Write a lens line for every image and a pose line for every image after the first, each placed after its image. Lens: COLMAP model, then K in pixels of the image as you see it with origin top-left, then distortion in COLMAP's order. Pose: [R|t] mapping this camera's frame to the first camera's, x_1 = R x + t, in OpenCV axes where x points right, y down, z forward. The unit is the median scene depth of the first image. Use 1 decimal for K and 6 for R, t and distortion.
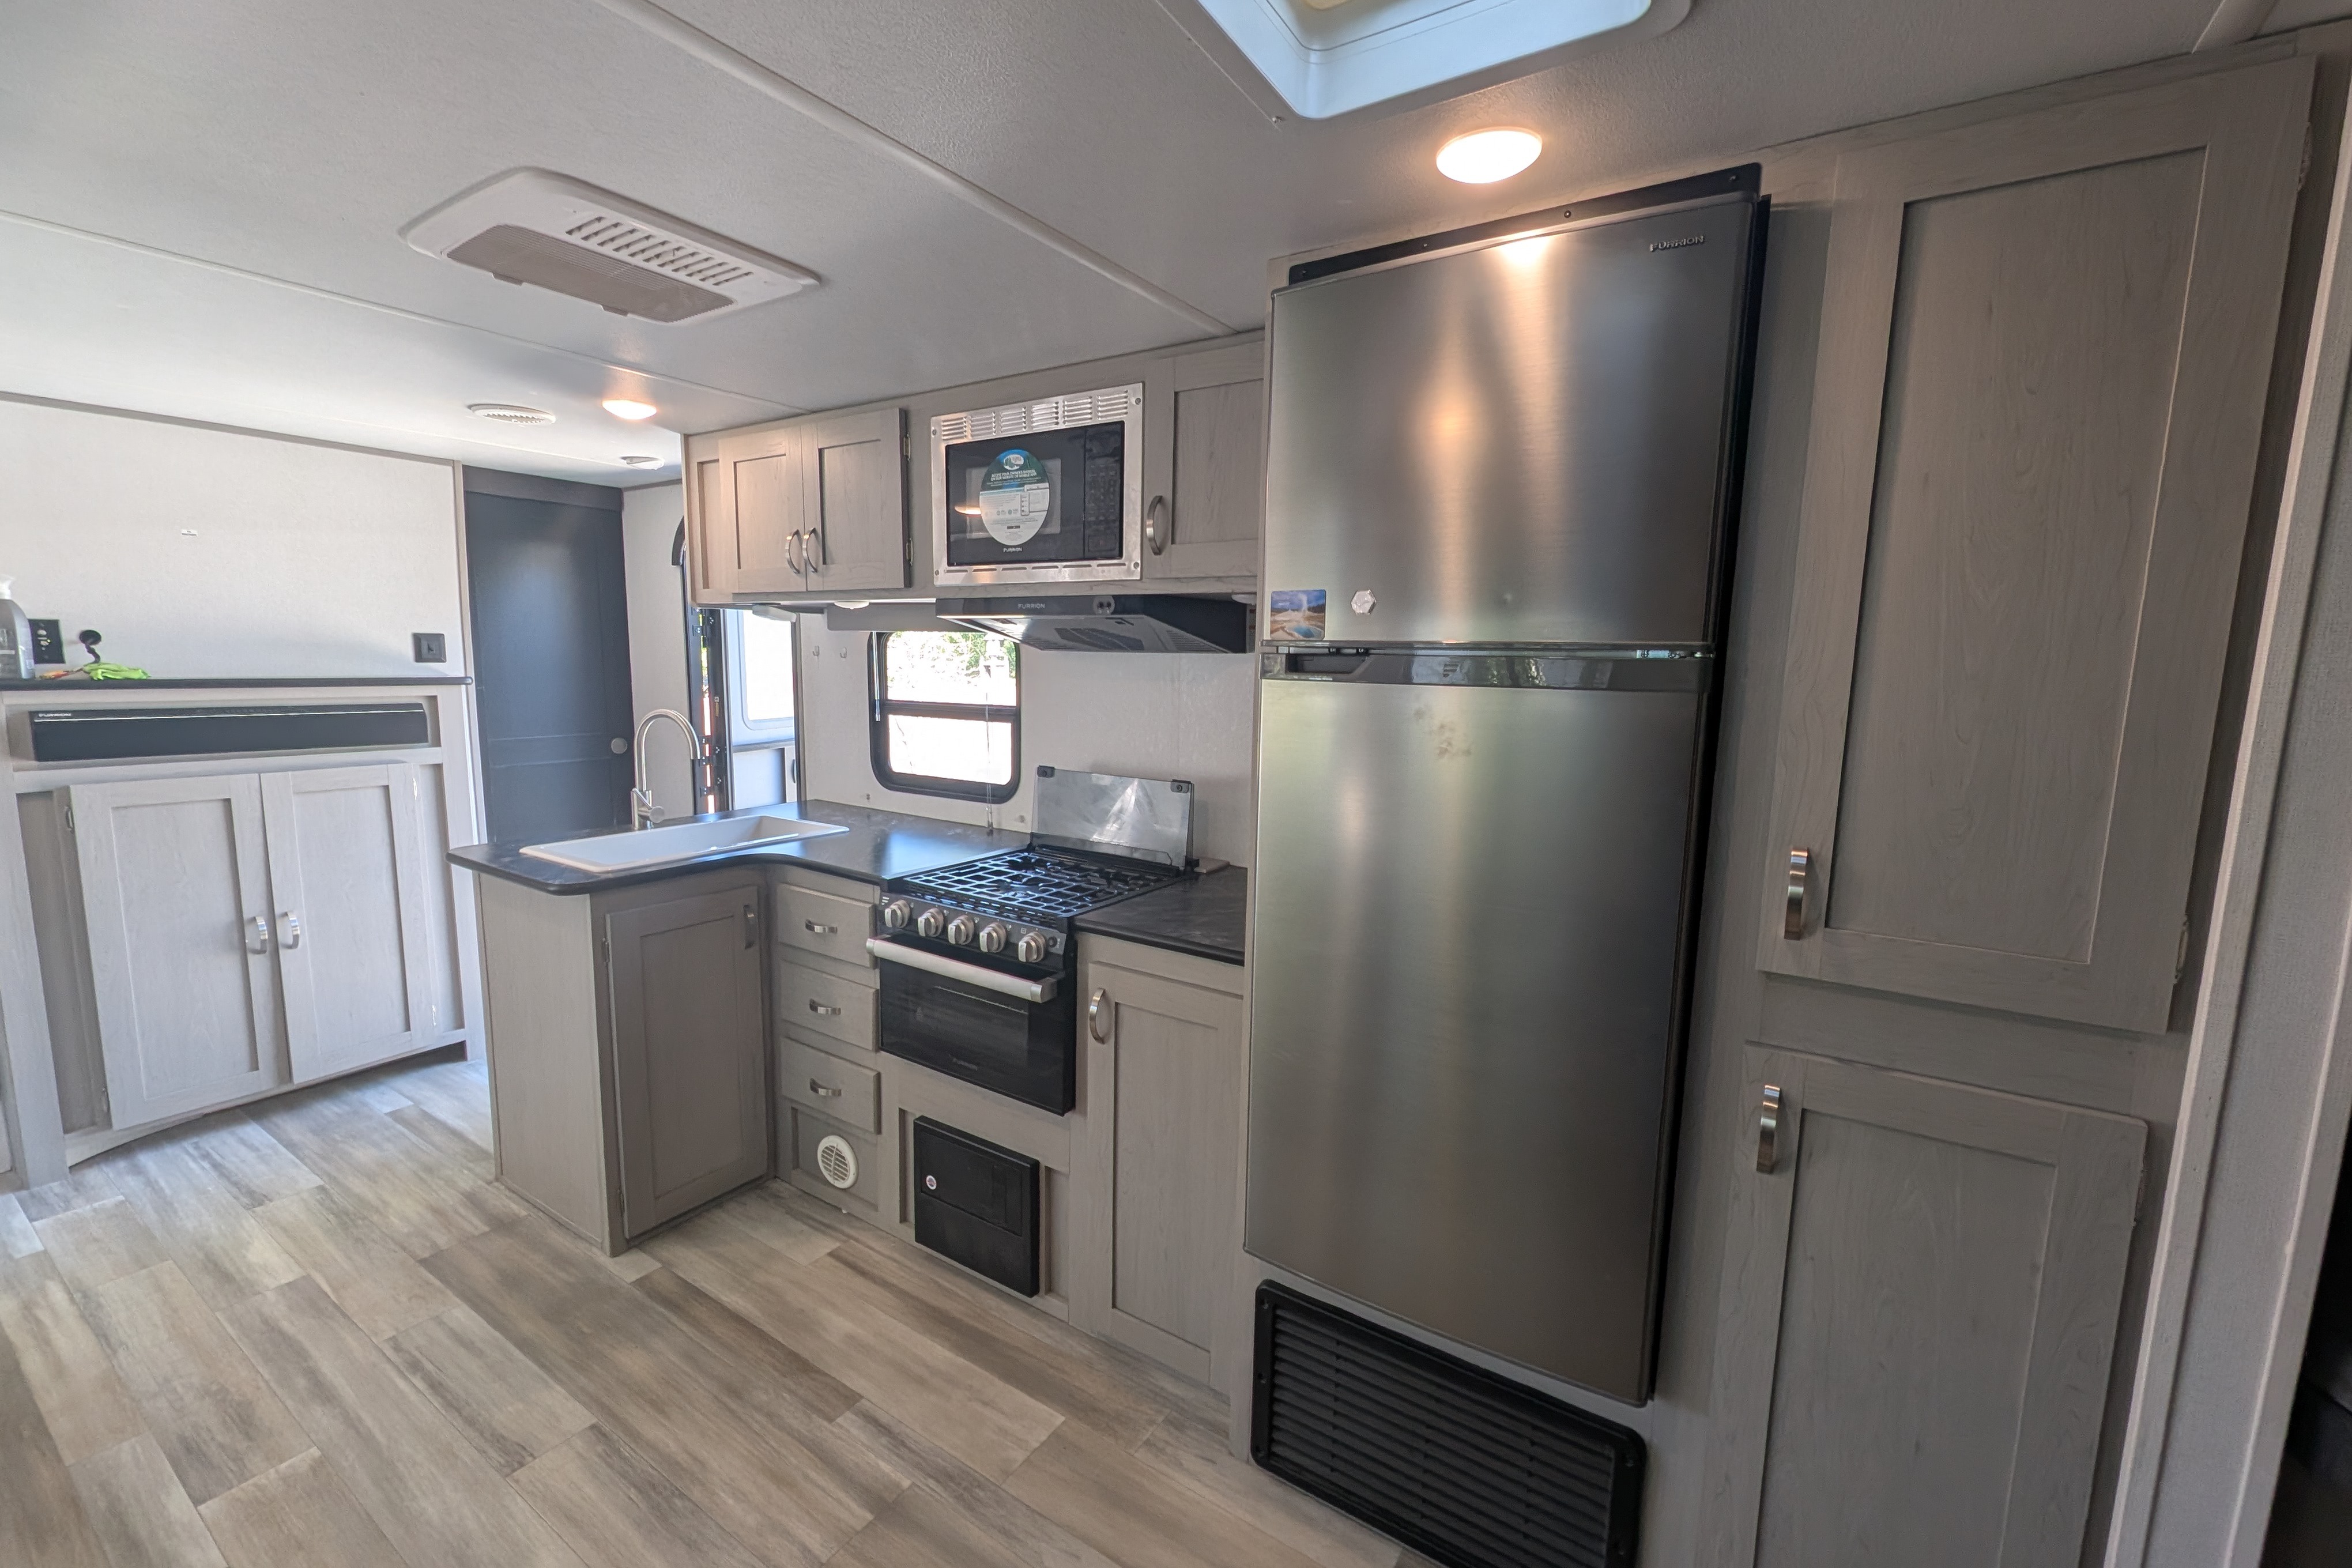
lens RADIAL K [[961.1, 0, 1185.0], [0, 961.1, 789.9], [0, 0, 1]] dist [0.001701, -0.000930]
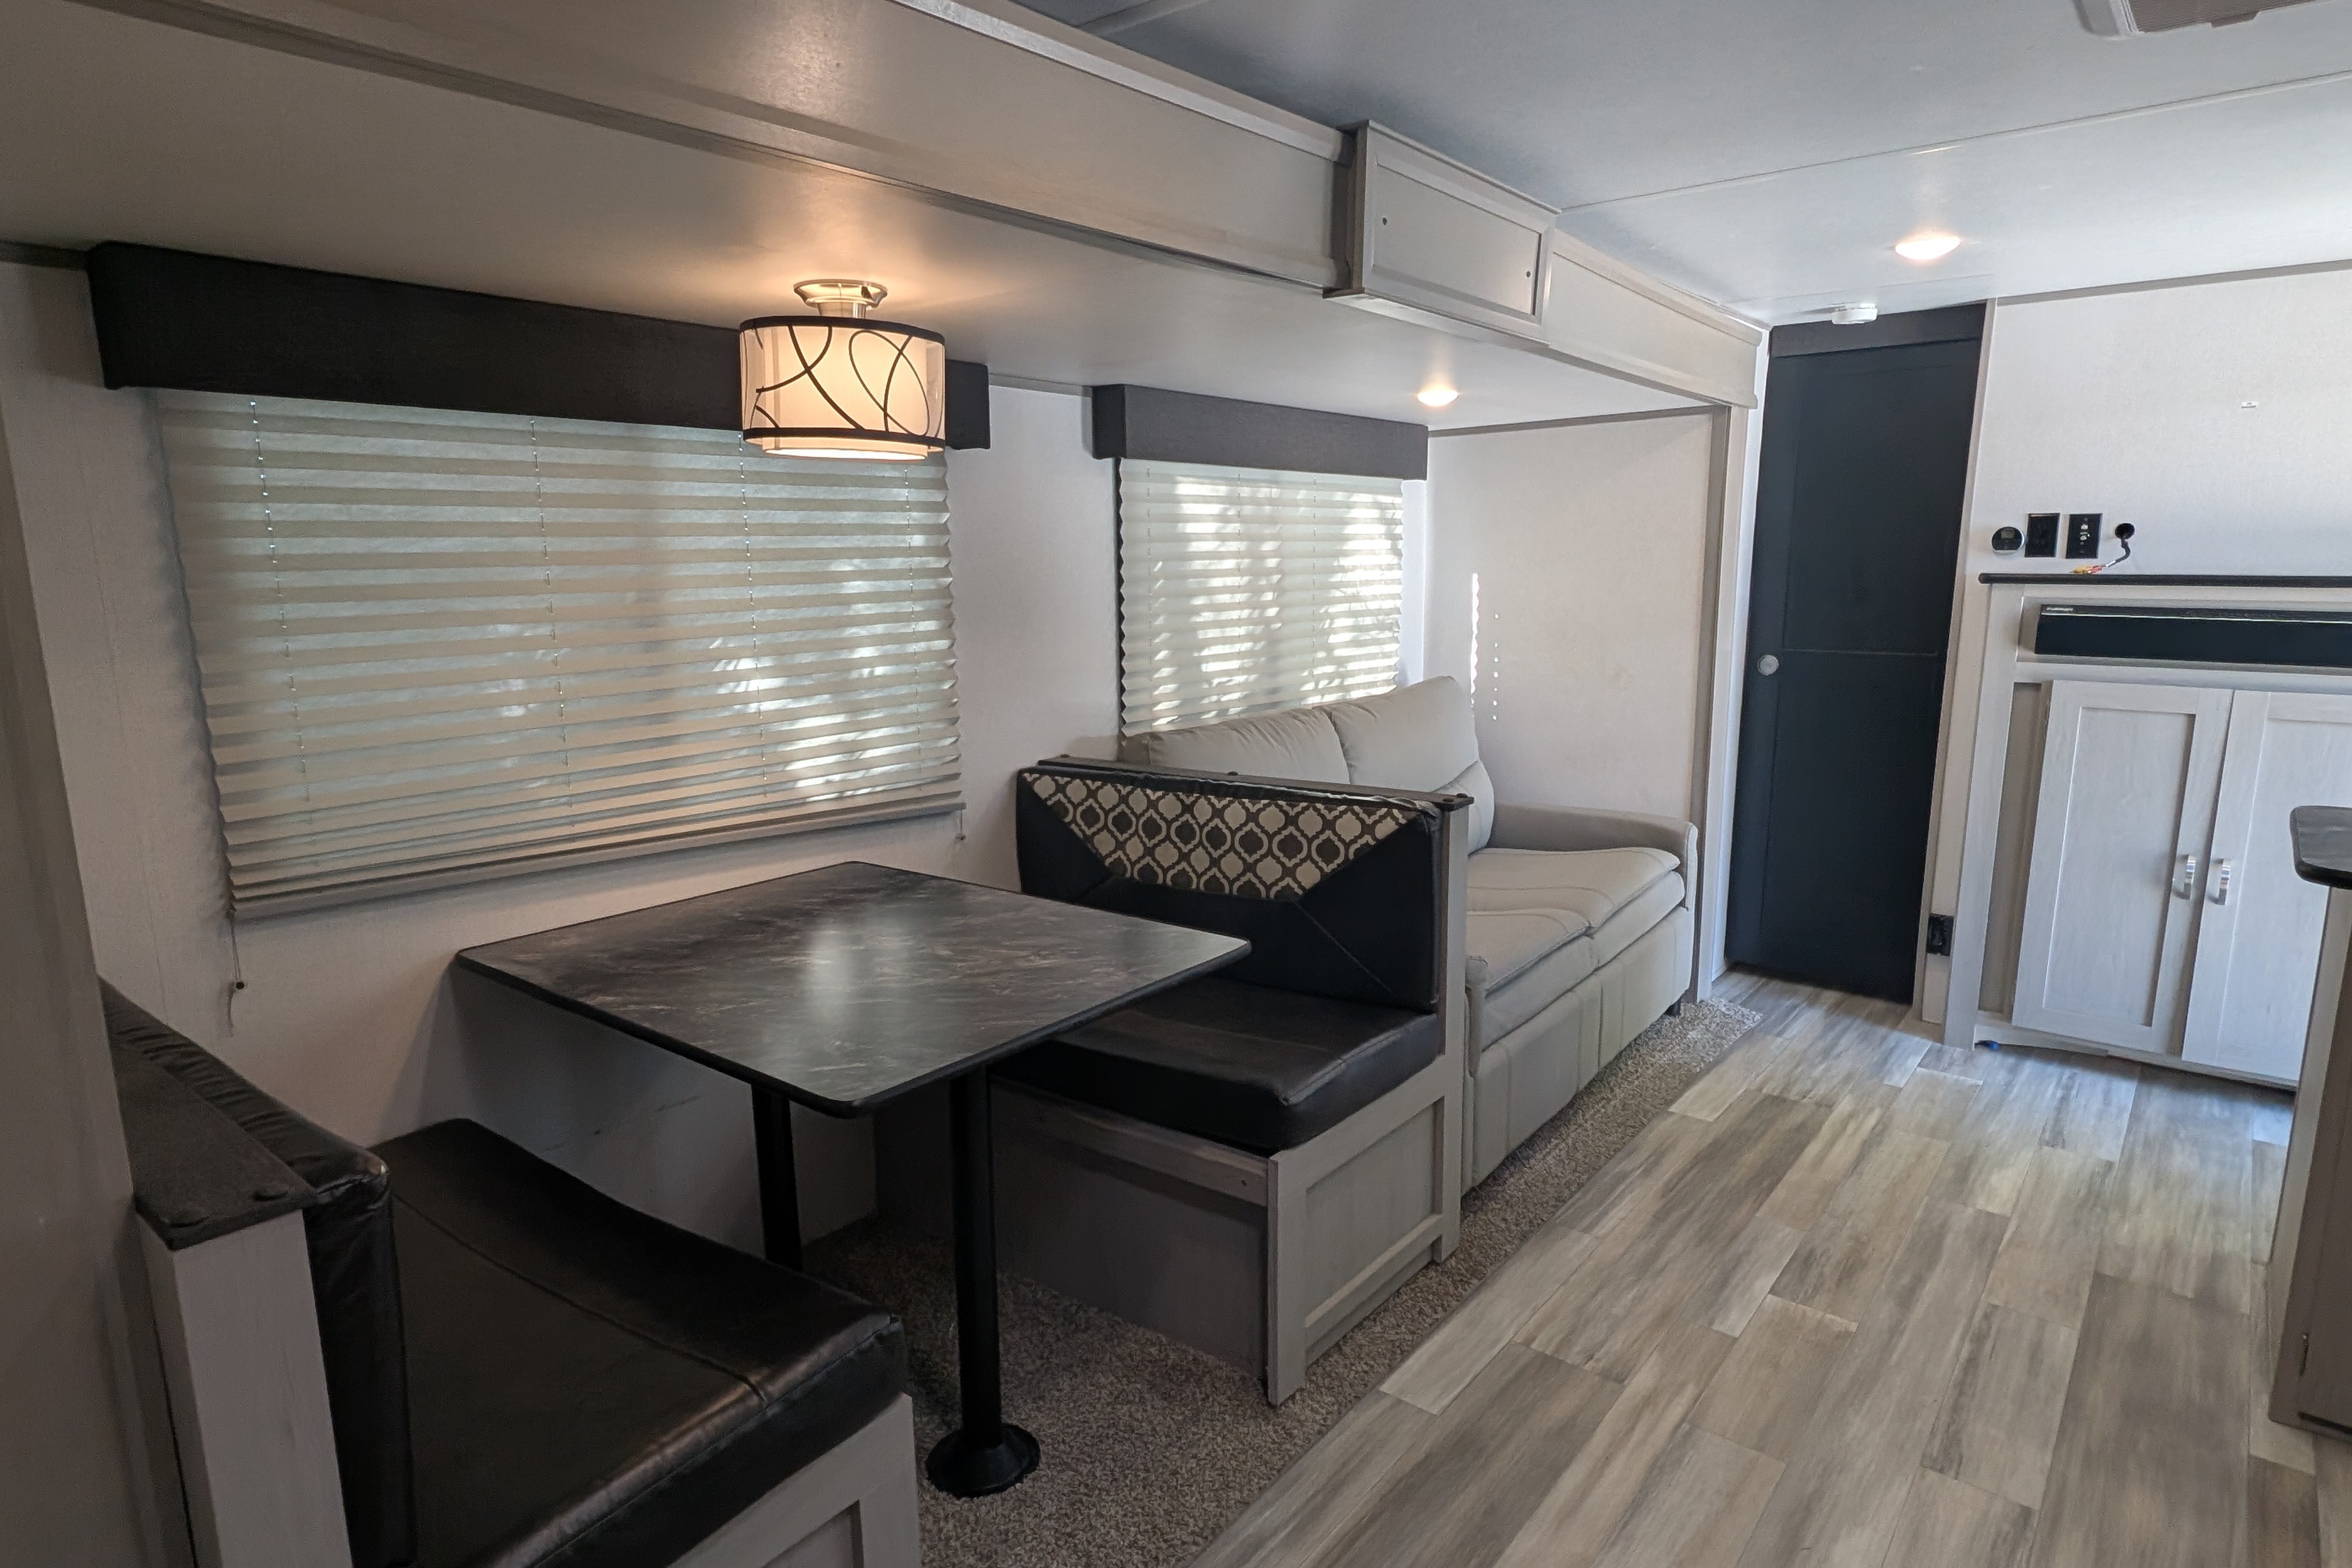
lens RADIAL K [[1307.6, 0, 1167.3], [0, 1307.6, 792.0], [0, 0, 1]] dist [0.015042, -0.002423]
pose [[-0.113644, 0.159425, -0.980647, 0.294244], [-0.133880, 0.975582, 0.174117, -0.005363], [0.984460, 0.151076, -0.089525, 0.211636]]
